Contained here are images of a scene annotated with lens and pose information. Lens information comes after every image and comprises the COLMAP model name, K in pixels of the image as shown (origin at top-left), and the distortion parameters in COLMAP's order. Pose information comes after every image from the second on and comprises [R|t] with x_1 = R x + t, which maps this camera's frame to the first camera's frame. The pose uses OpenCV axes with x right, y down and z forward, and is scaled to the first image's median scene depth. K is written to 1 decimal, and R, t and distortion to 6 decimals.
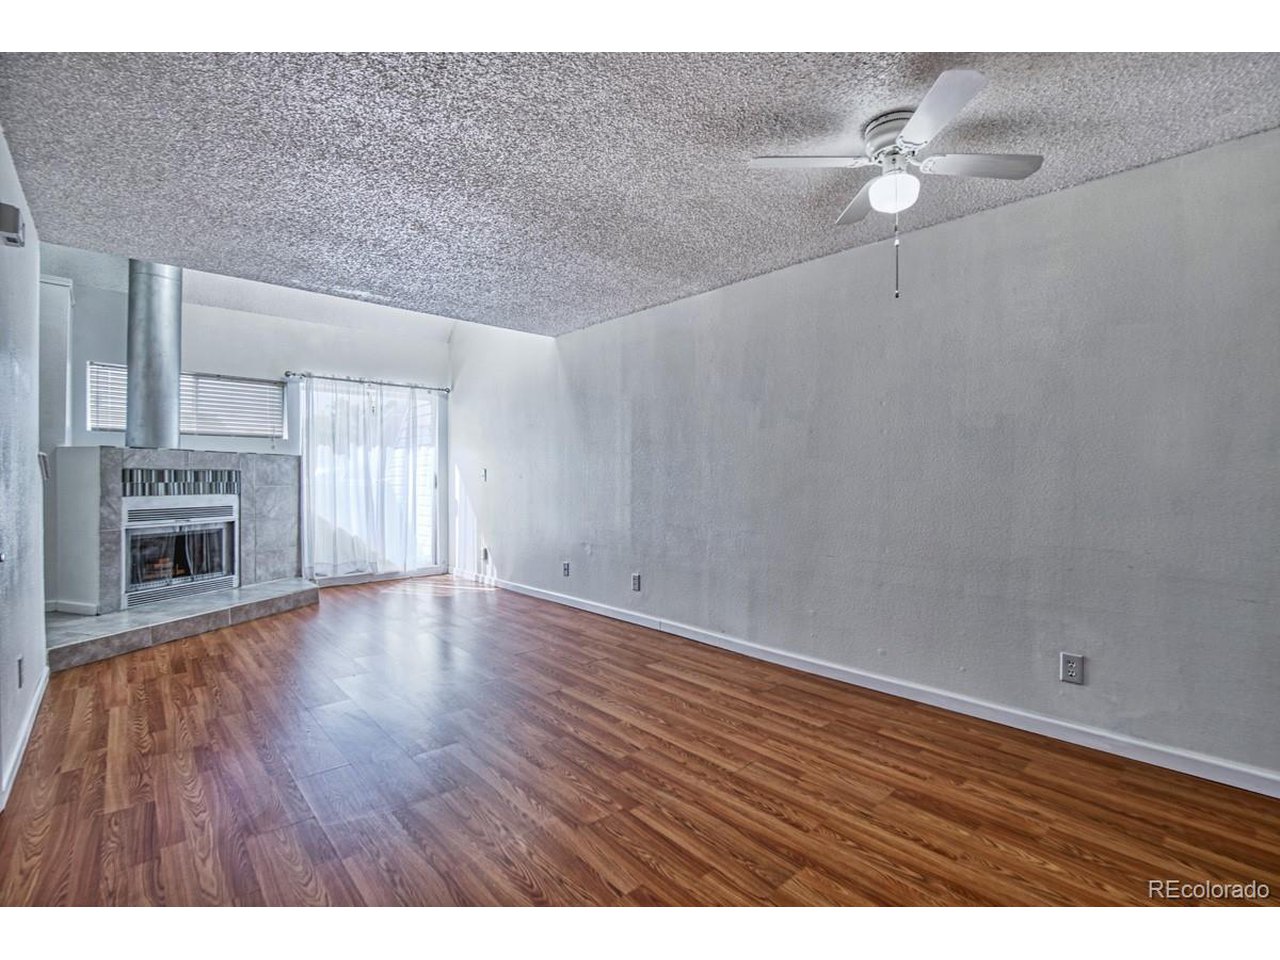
lens RADIAL K [[598.0, 0, 665.7], [0, 598.0, 481.2], [0, 0, 1]] dist [-0.033821, 0.000358]
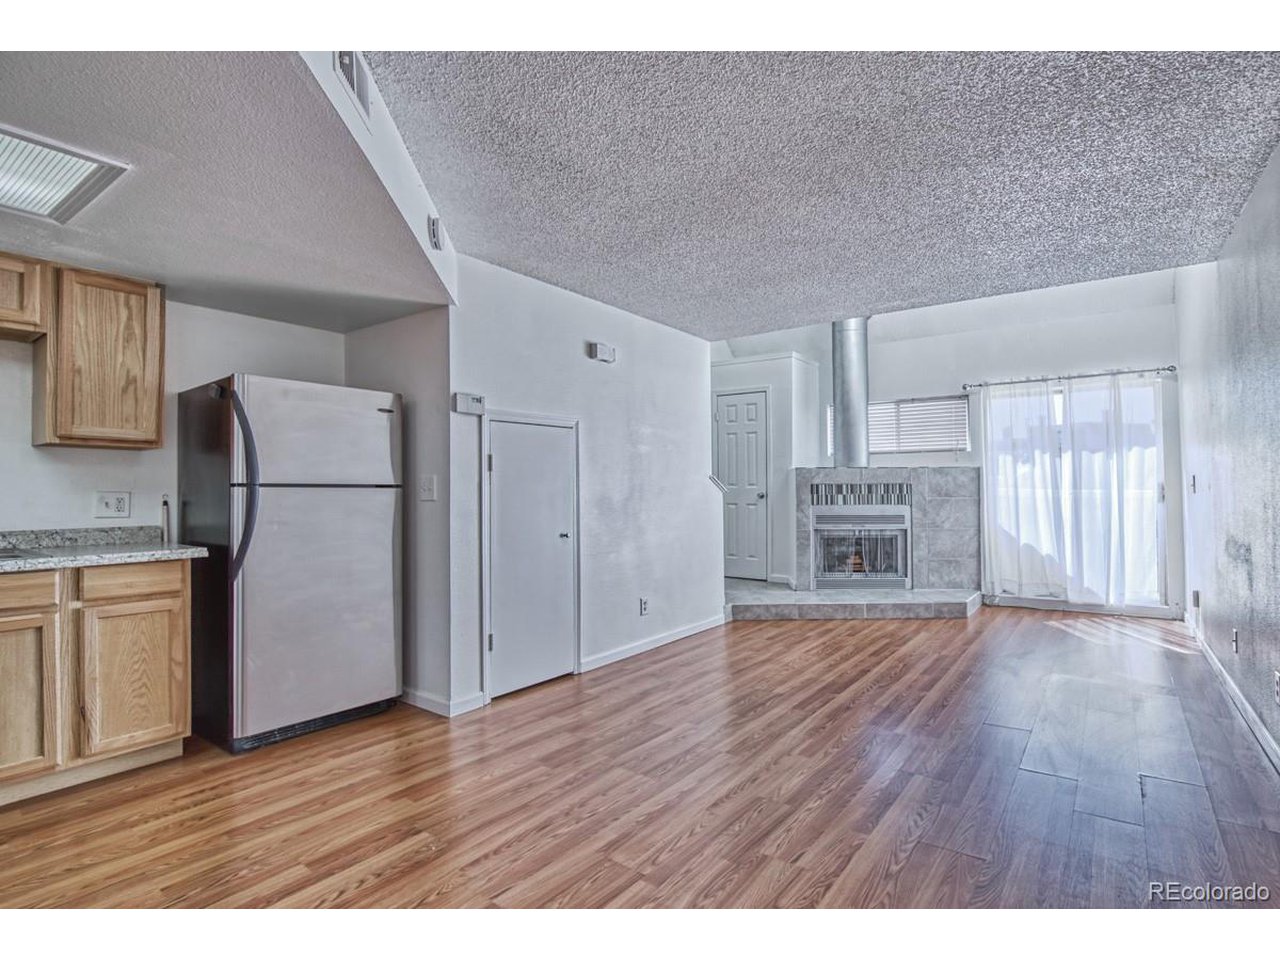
lens RADIAL K [[616.8, 0, 673.2], [0, 616.8, 472.6], [0, 0, 1]] dist [-0.012396, 0.000515]
pose [[0.196615, -0.031951, -0.979960, 0.345375], [0.002448, 0.999482, -0.032097, -0.002673], [0.980478, 0.003912, 0.196591, 0.356321]]
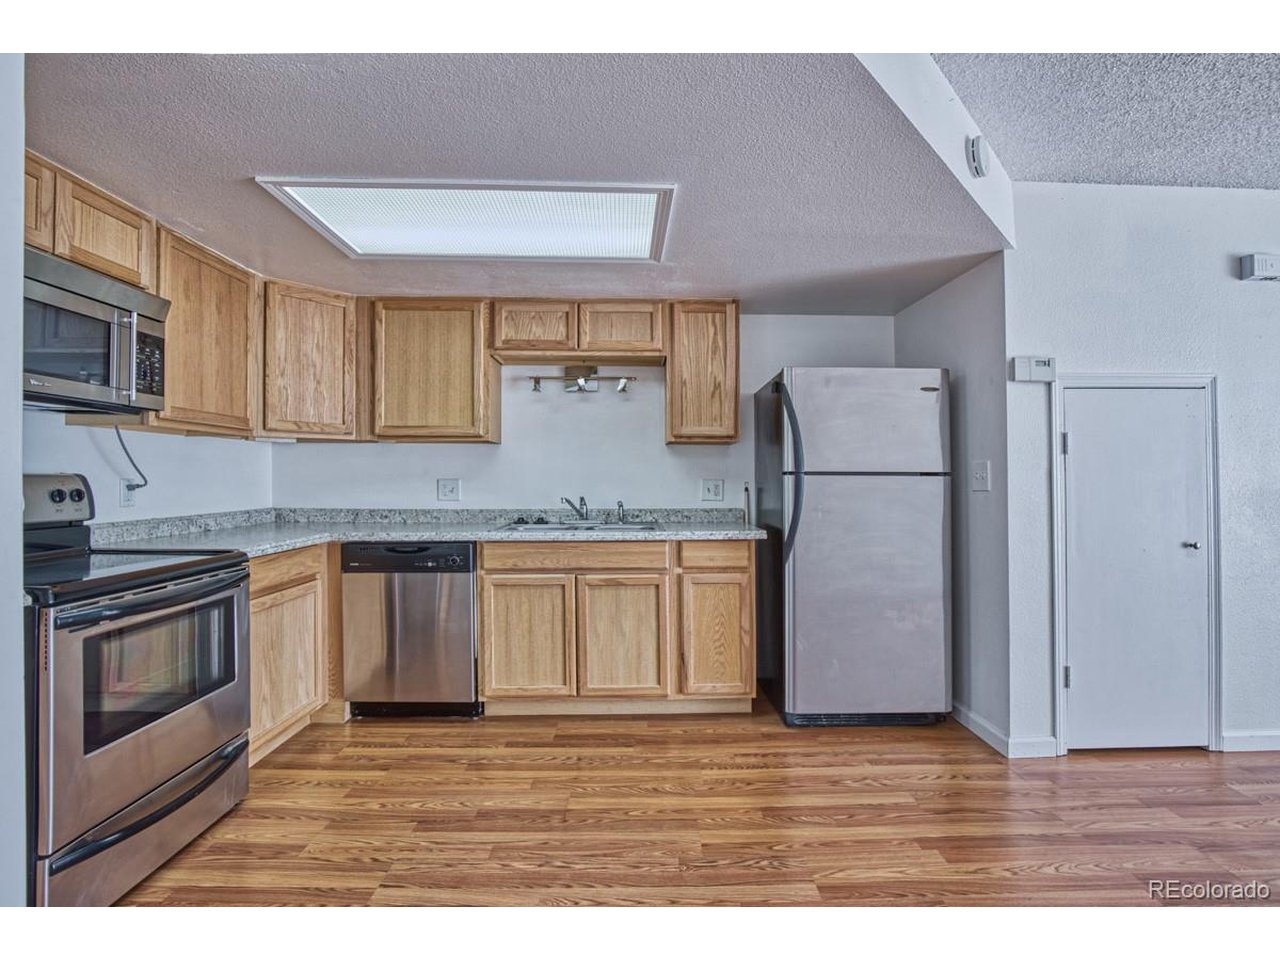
lens RADIAL K [[600.4, 0, 668.4], [0, 600.4, 476.6], [0, 0, 1]] dist [-0.023826, 0.005117]
pose [[-0.648471, -0.009023, -0.761186, 0.236681], [-0.006129, 0.999959, -0.006632, -0.002675], [0.761214, 0.000364, -0.648500, 0.362161]]
